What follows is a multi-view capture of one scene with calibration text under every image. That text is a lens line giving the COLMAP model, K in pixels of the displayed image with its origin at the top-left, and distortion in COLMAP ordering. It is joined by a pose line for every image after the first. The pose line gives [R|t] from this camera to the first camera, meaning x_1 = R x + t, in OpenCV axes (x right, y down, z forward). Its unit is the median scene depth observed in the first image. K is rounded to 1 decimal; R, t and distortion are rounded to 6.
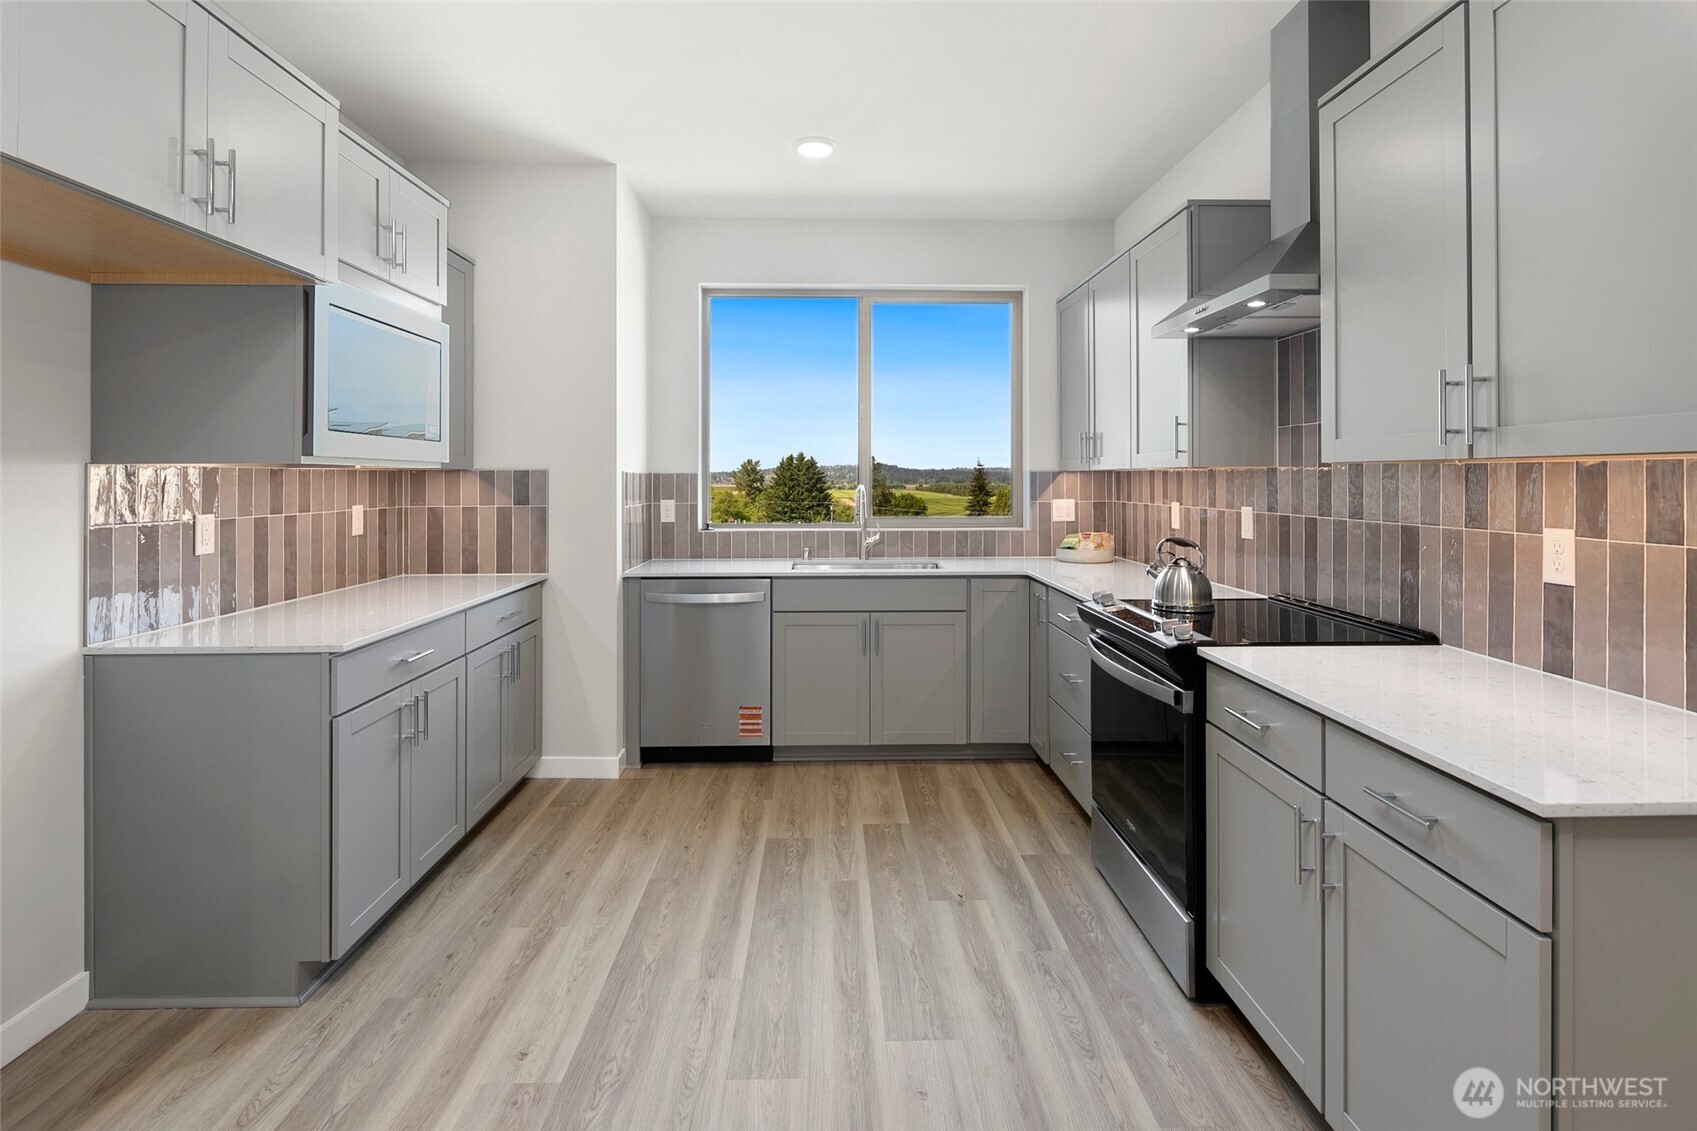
lens RADIAL K [[833.9, 0, 862.5], [0, 833.9, 474.1], [0, 0, 1]] dist [0.005356, -0.000093]
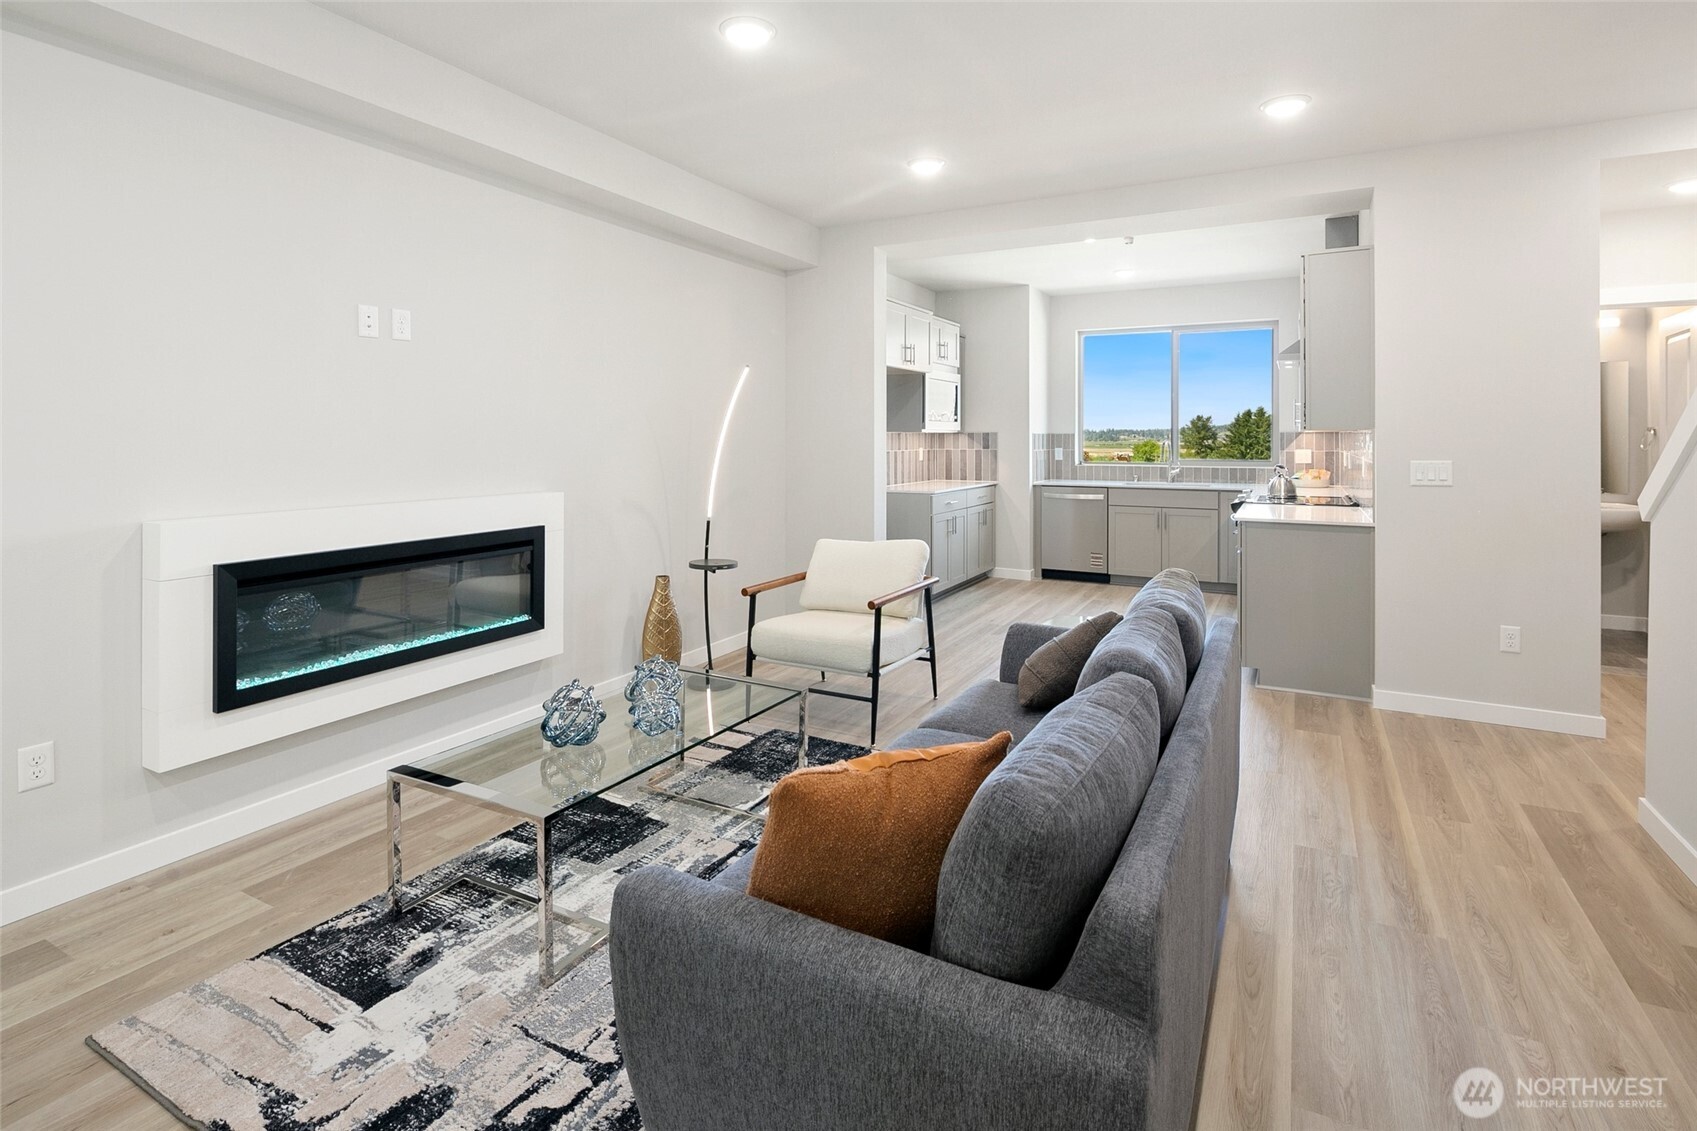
lens RADIAL K [[833.9, 0, 828.8], [0, 833.9, 440.1], [0, 0, 1]] dist [0.005356, -0.000093]
pose [[0.849979, 0.002772, -0.526809, 0.330818], [0.002717, 0.999950, 0.009644, -0.006660], [0.526809, -0.009628, 0.849929, -0.908816]]
